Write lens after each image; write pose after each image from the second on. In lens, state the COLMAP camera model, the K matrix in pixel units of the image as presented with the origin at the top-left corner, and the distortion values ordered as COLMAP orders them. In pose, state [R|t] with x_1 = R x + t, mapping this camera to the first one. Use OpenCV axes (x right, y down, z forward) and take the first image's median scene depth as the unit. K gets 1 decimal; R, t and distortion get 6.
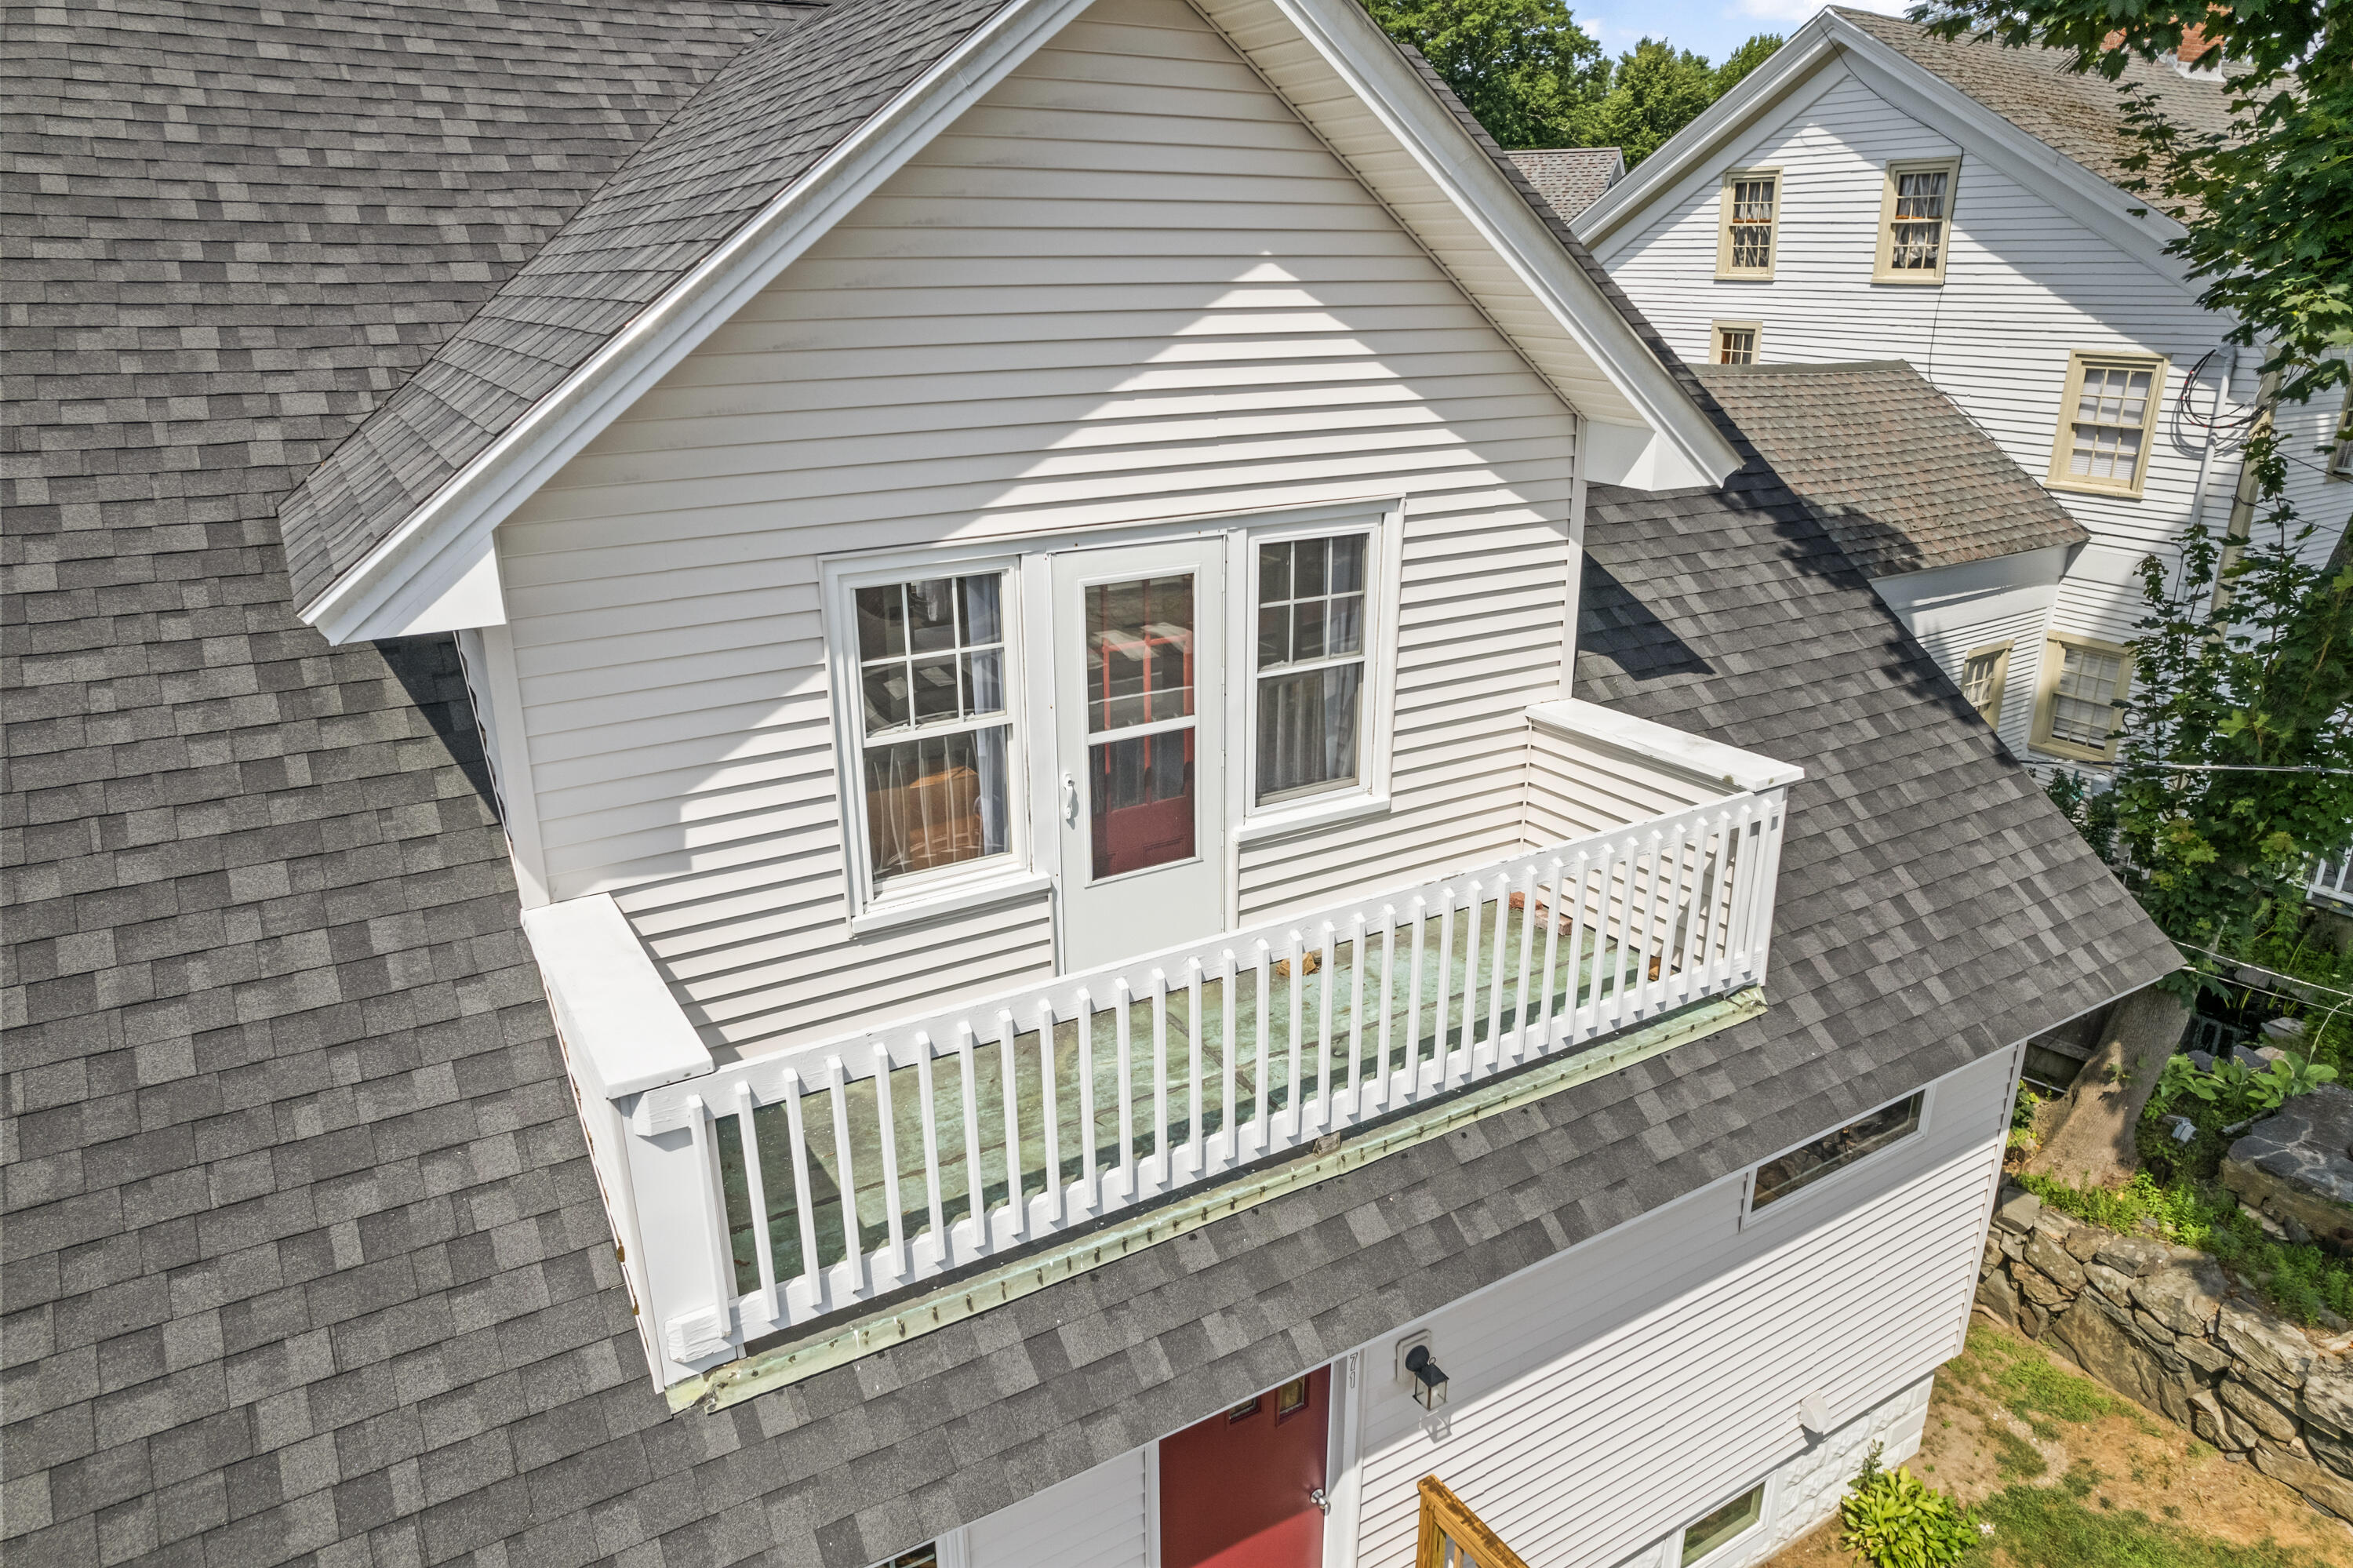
lens RADIAL K [[1497.4, 0, 1171.4], [0, 1497.4, 773.8], [0, 0, 1]] dist [-0.050967, 0.041377]
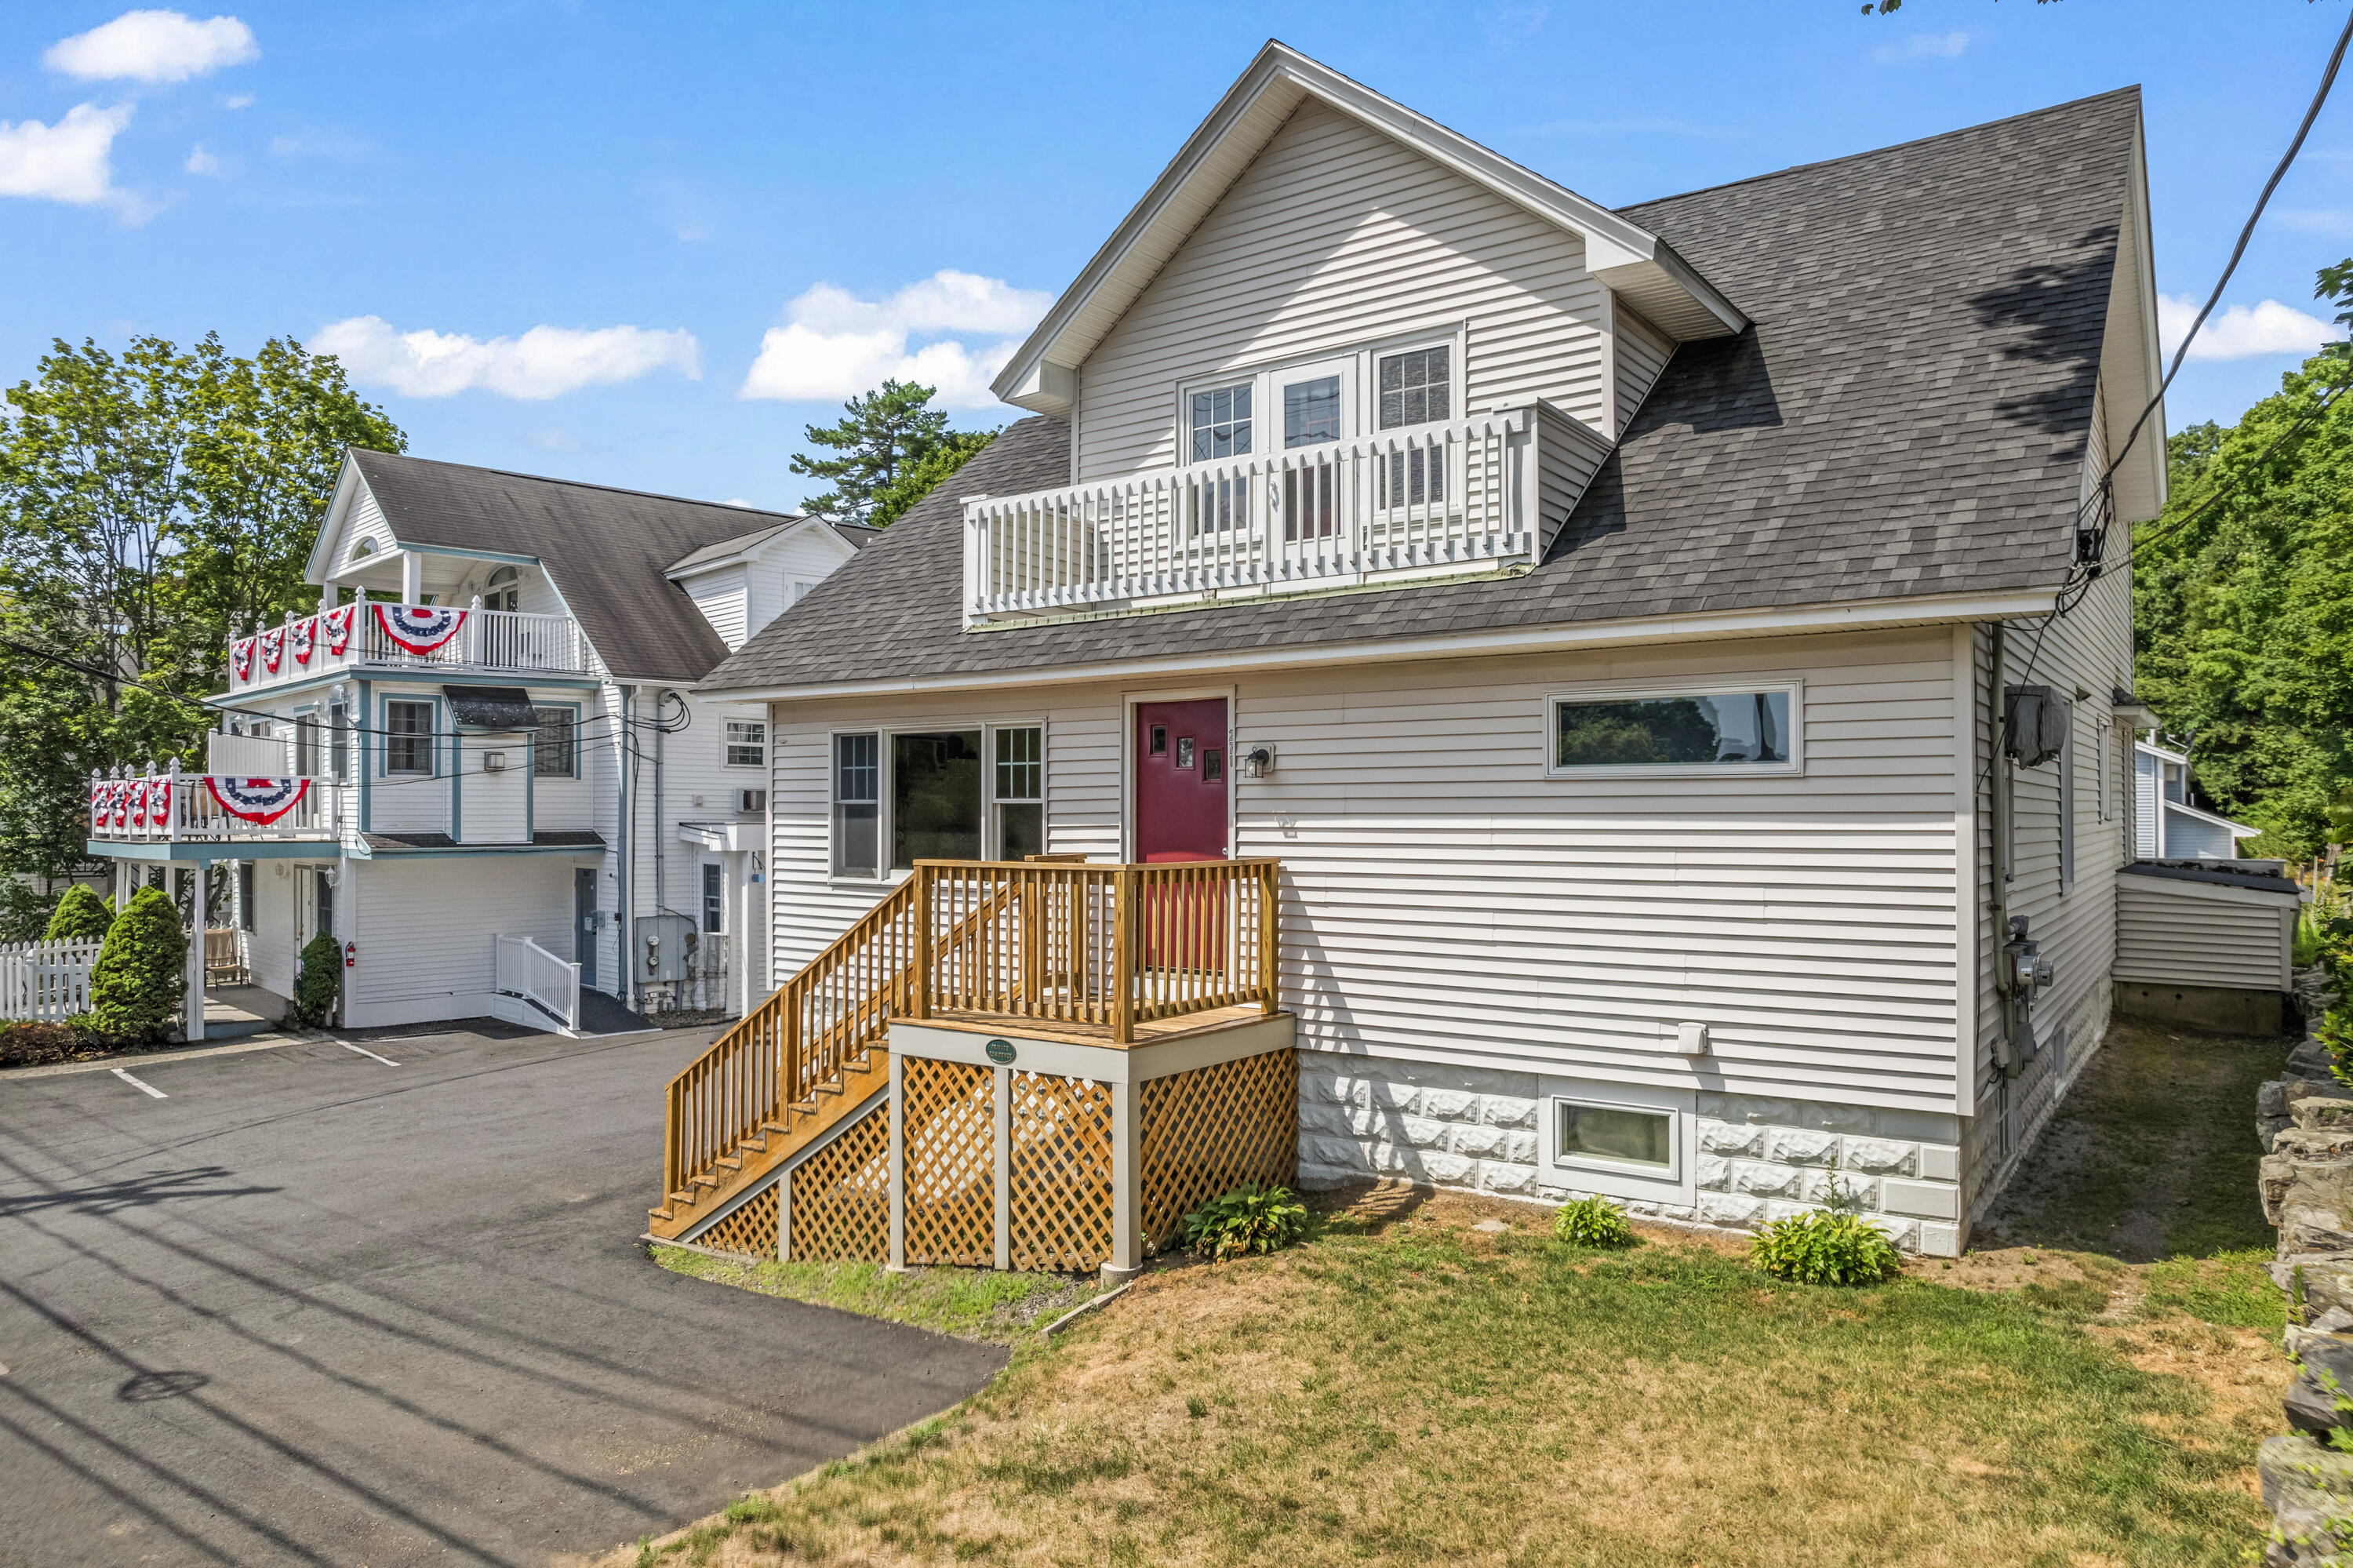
lens RADIAL K [[1497.4, 0, 1192.9], [0, 1497.4, 784.1], [0, 0, 1]] dist [-0.050967, 0.041377]
pose [[0.397043, -0.015289, -0.917672, 1.557118], [-0.293414, 0.945276, -0.142698, 0.634132], [0.869635, 0.325915, 0.370830, 0.284570]]
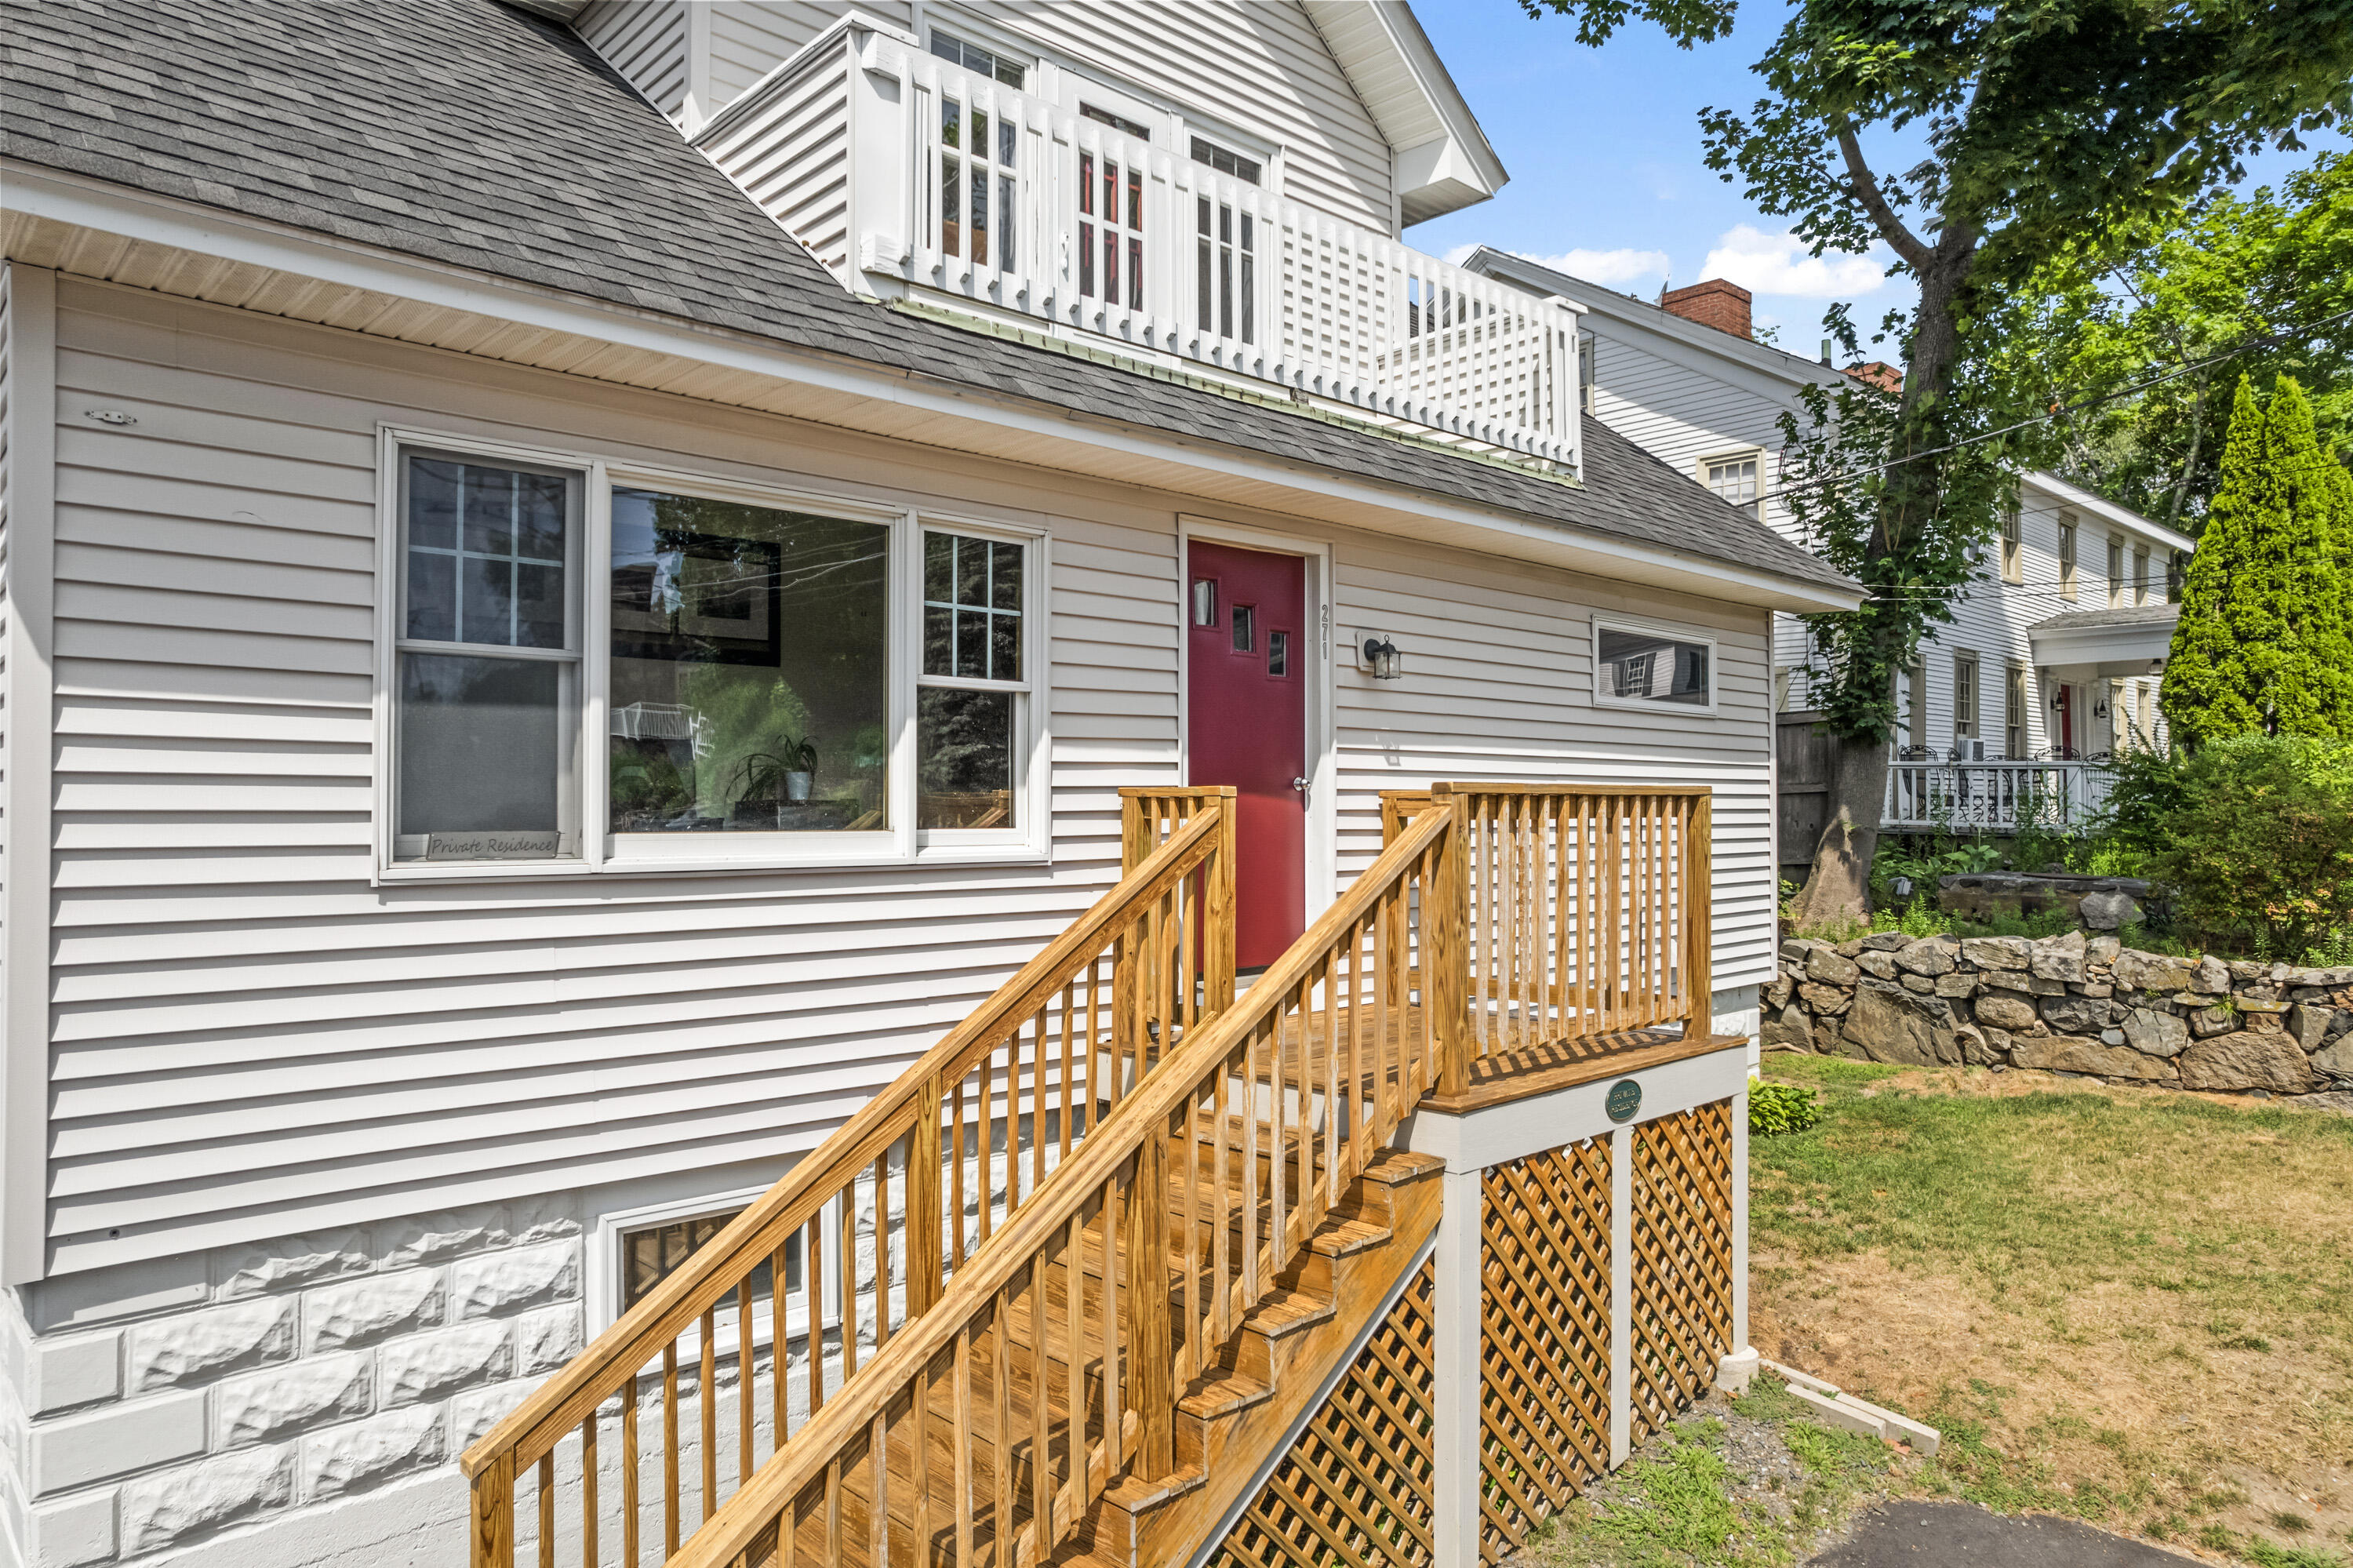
lens RADIAL K [[1497.4, 0, 1189.3], [0, 1497.4, 784.5], [0, 0, 1]] dist [-0.050967, 0.041377]
pose [[0.977889, 0.001012, 0.209121, -0.215462], [0.070177, 0.940414, -0.332710, 0.818026], [-0.196997, 0.340029, 0.919550, -0.044847]]
